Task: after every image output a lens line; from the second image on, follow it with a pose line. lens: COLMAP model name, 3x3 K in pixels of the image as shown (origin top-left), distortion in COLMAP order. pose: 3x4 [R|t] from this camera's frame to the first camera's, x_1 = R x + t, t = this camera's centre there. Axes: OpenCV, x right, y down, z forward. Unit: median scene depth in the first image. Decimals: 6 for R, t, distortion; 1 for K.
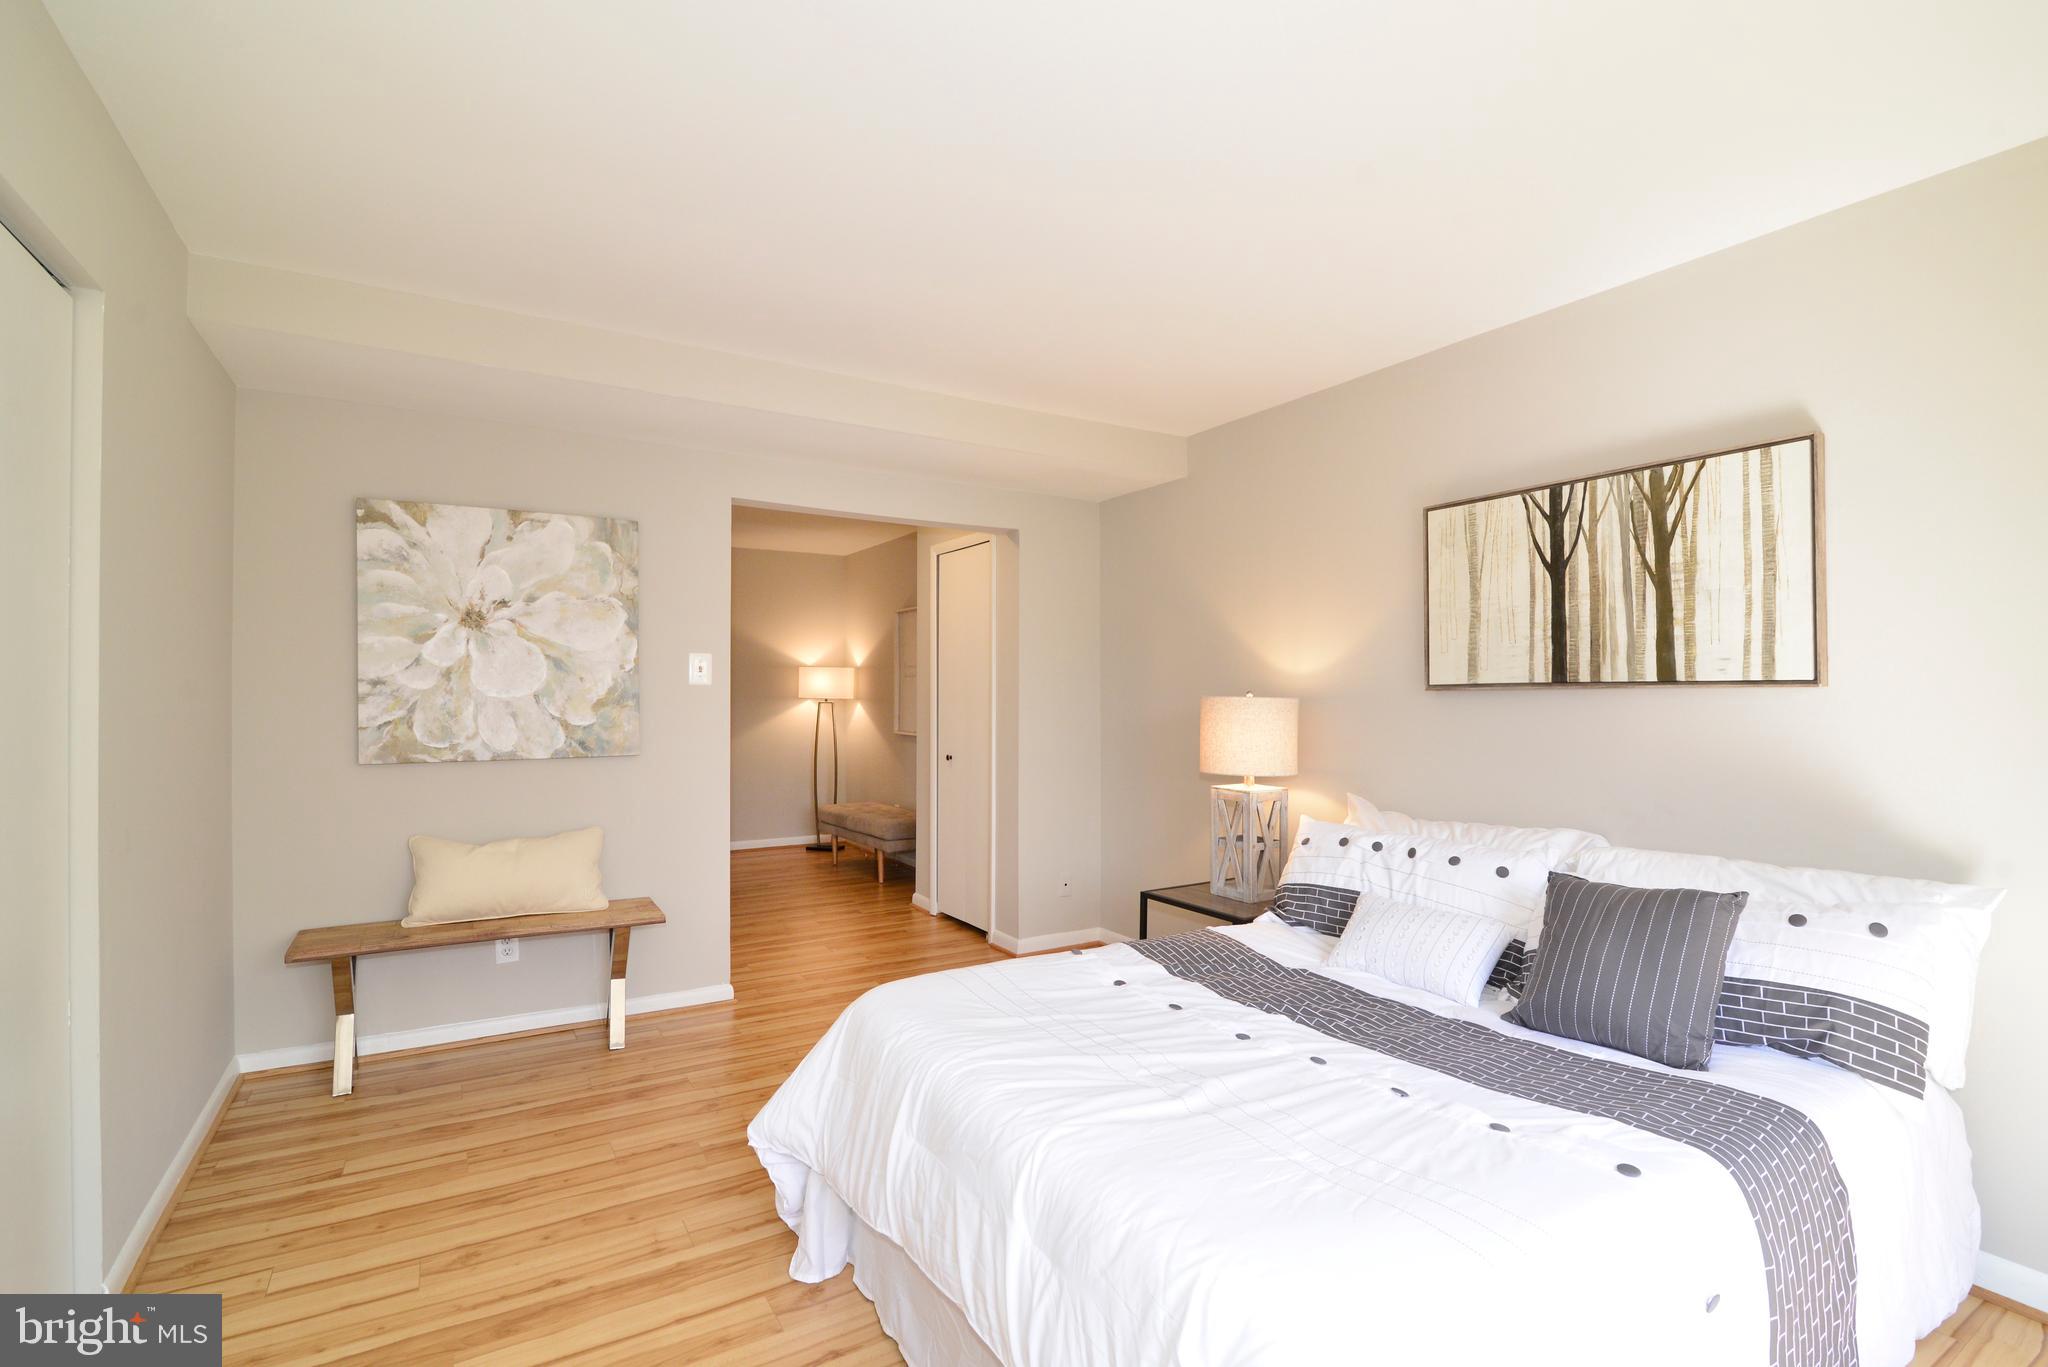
lens RADIAL K [[951.1, 0, 1018.2], [0, 951.1, 687.4], [0, 0, 1]] dist [-0.016659, 0.000192]
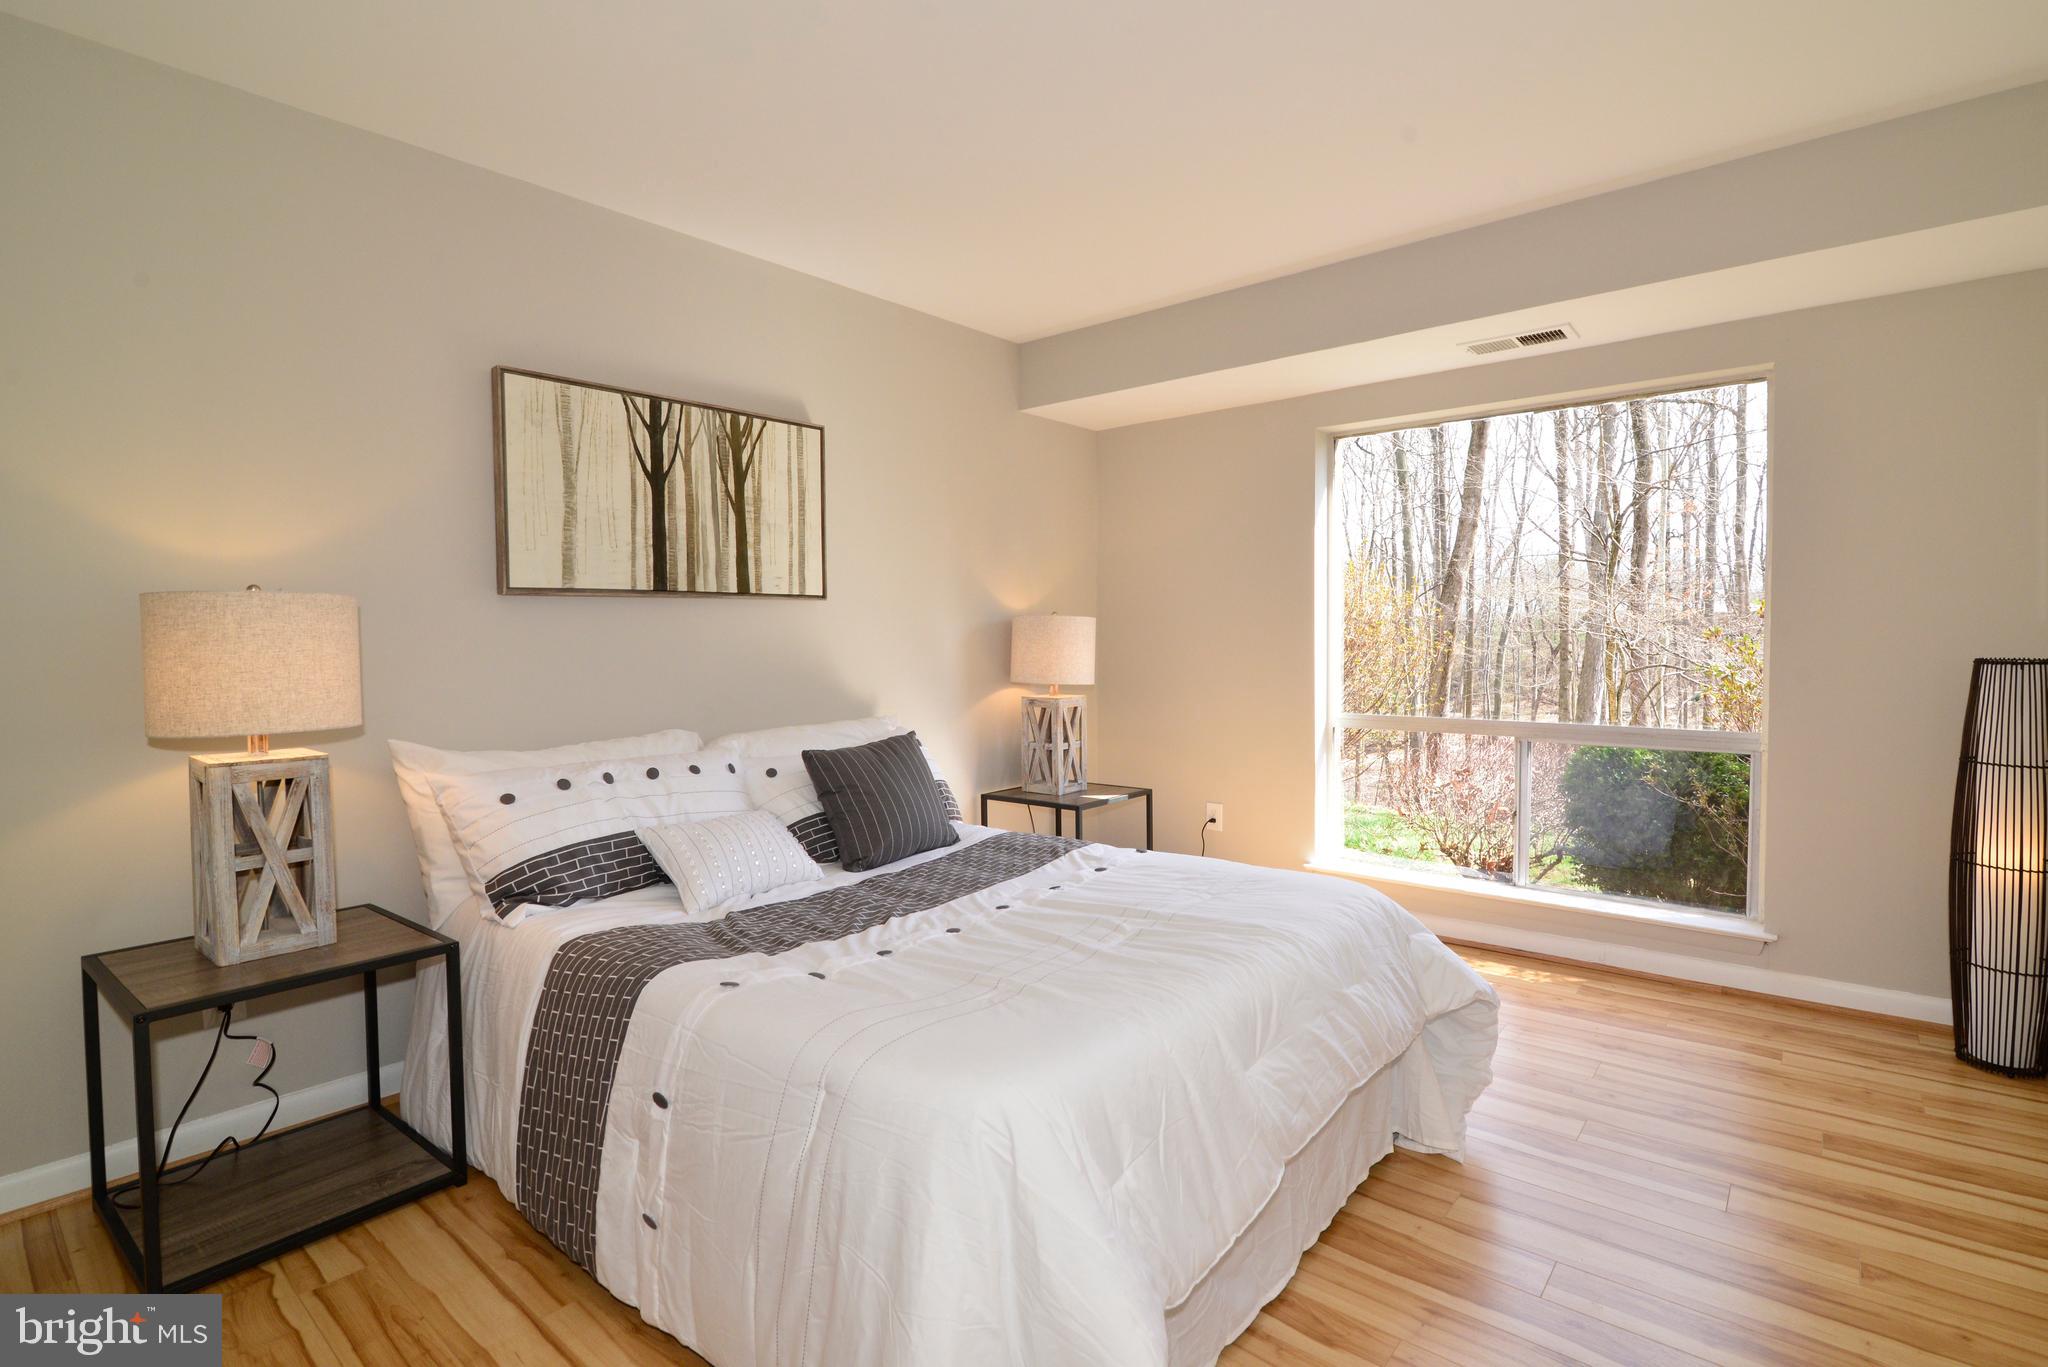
lens RADIAL K [[970.1, 0, 1025.4], [0, 970.1, 671.1], [0, 0, 1]] dist [-0.019234, -0.000041]
pose [[-0.321468, -0.035030, 0.946272, -0.592202], [-0.000270, 0.999319, 0.036902, 0.045967], [-0.946921, 0.011607, -0.321258, 1.010297]]
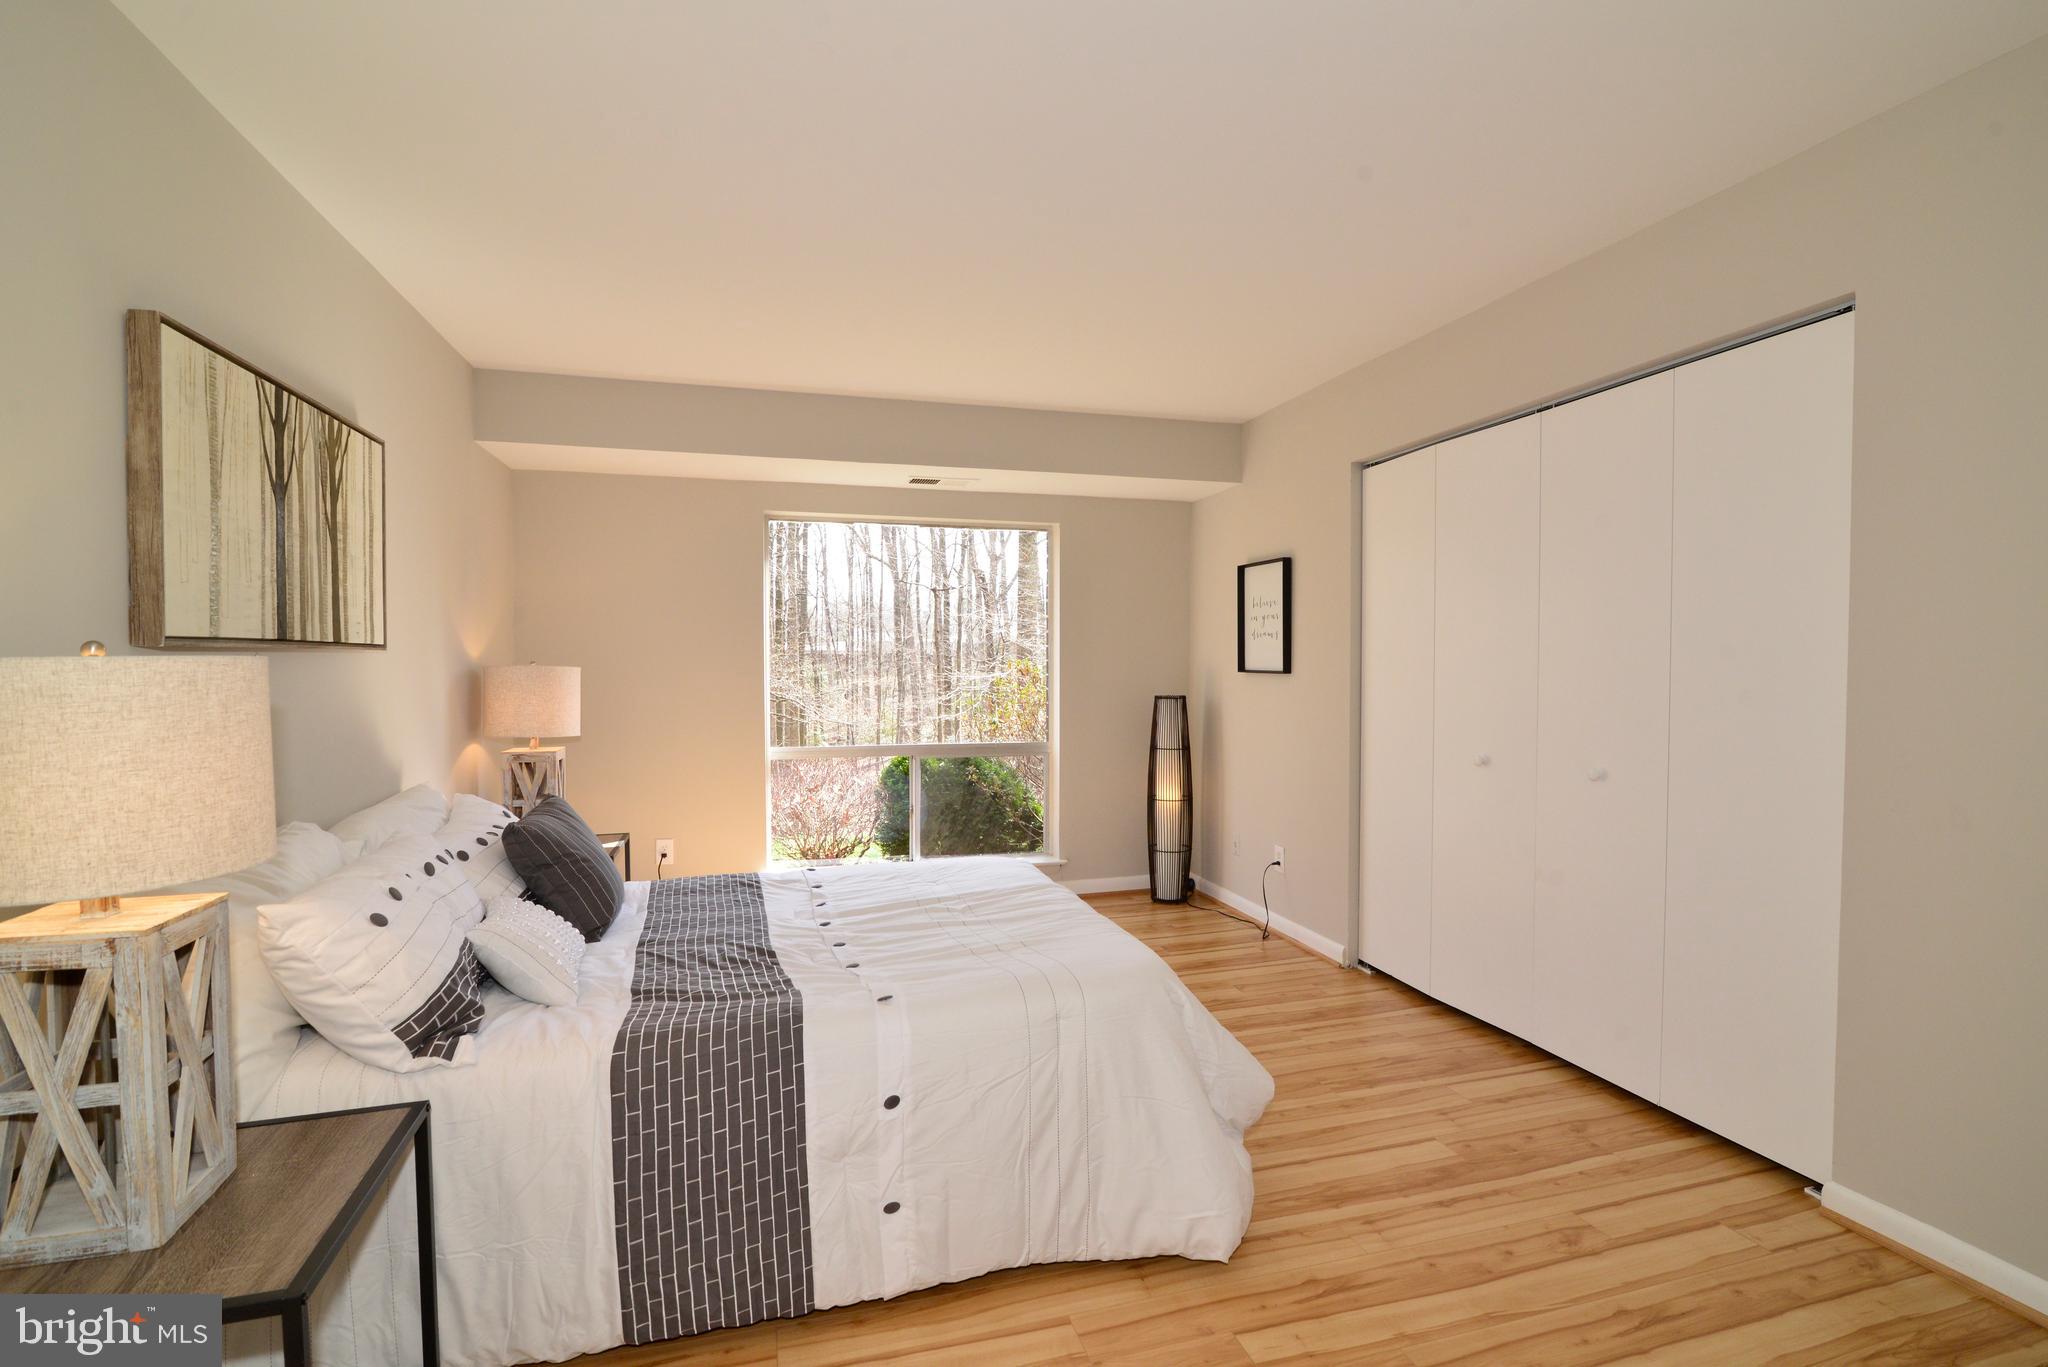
lens RADIAL K [[951.1, 0, 1018.2], [0, 951.1, 687.4], [0, 0, 1]] dist [-0.016659, 0.000192]
pose [[-0.963396, -0.008661, 0.267942, -0.236196], [-0.003658, 0.999810, 0.019165, 0.017865], [-0.268057, 0.017483, -0.963244, 1.667510]]
